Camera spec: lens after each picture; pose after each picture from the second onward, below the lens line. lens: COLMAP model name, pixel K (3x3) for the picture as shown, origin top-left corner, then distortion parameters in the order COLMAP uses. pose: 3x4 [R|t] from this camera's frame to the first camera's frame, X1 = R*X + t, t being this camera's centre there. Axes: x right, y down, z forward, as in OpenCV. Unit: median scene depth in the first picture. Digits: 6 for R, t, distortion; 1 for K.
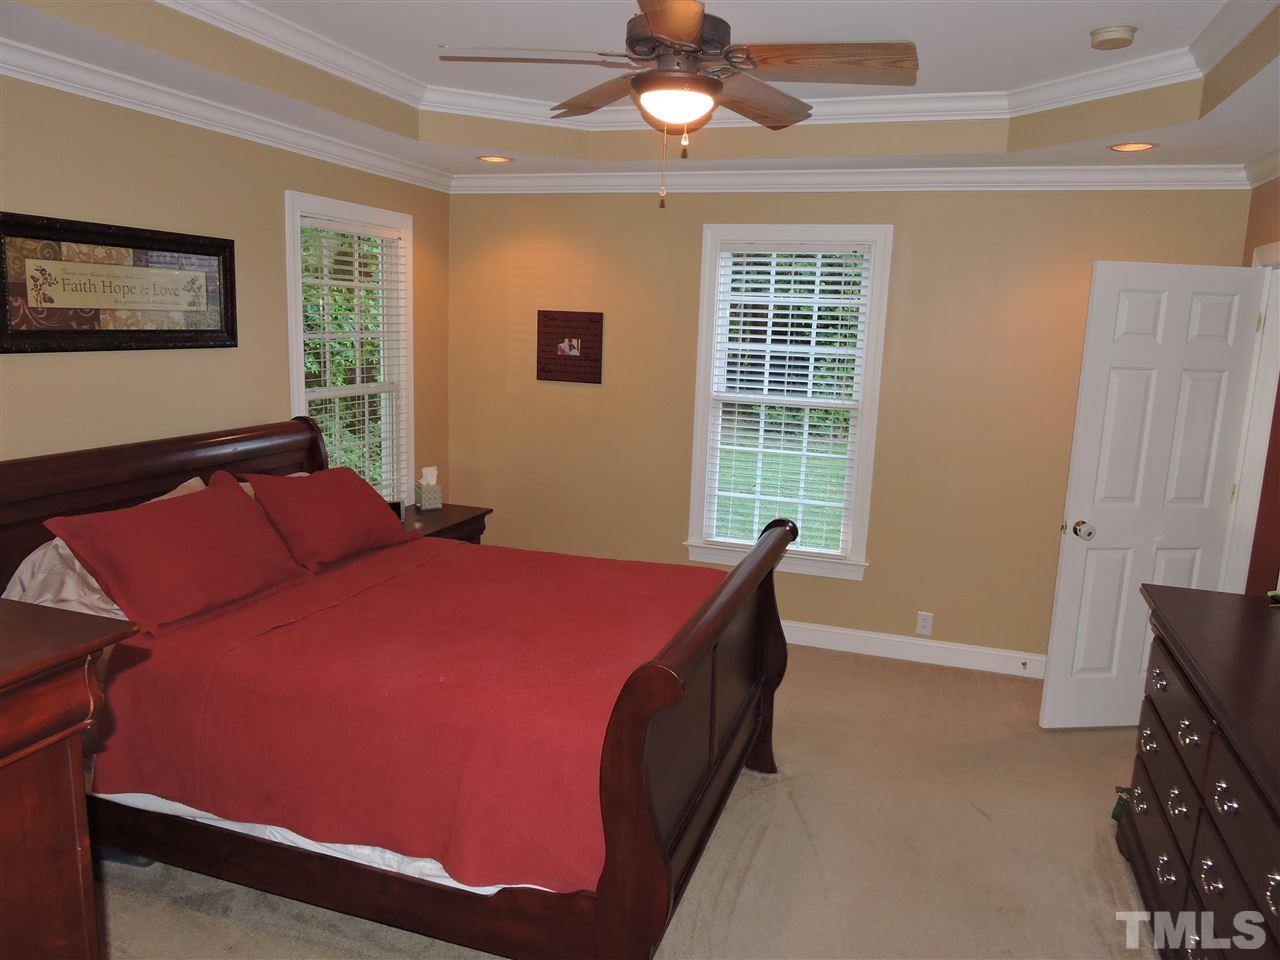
lens RADIAL K [[910.9, 0, 640.9], [0, 910.9, 479.6], [0, 0, 1]] dist [-0.006267, 0.003277]
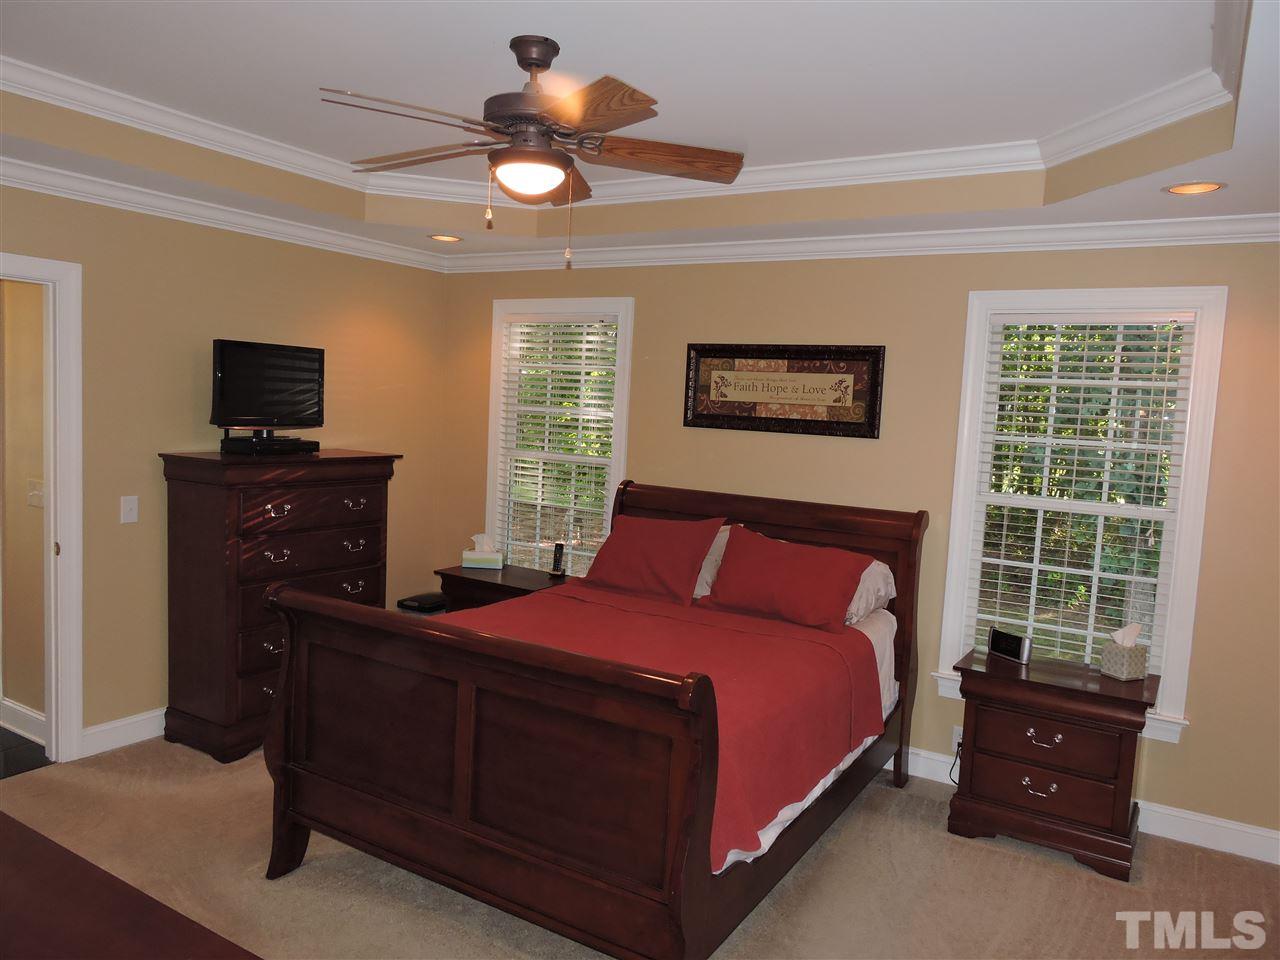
lens RADIAL K [[910.9, 0, 639.5], [0, 910.9, 481.1], [0, 0, 1]] dist [-0.006267, 0.003277]
pose [[-0.223719, 0.036021, -0.973988, 0.841077], [-0.229355, 0.969308, 0.088530, -0.148348], [0.947283, 0.243195, -0.208591, 1.128585]]
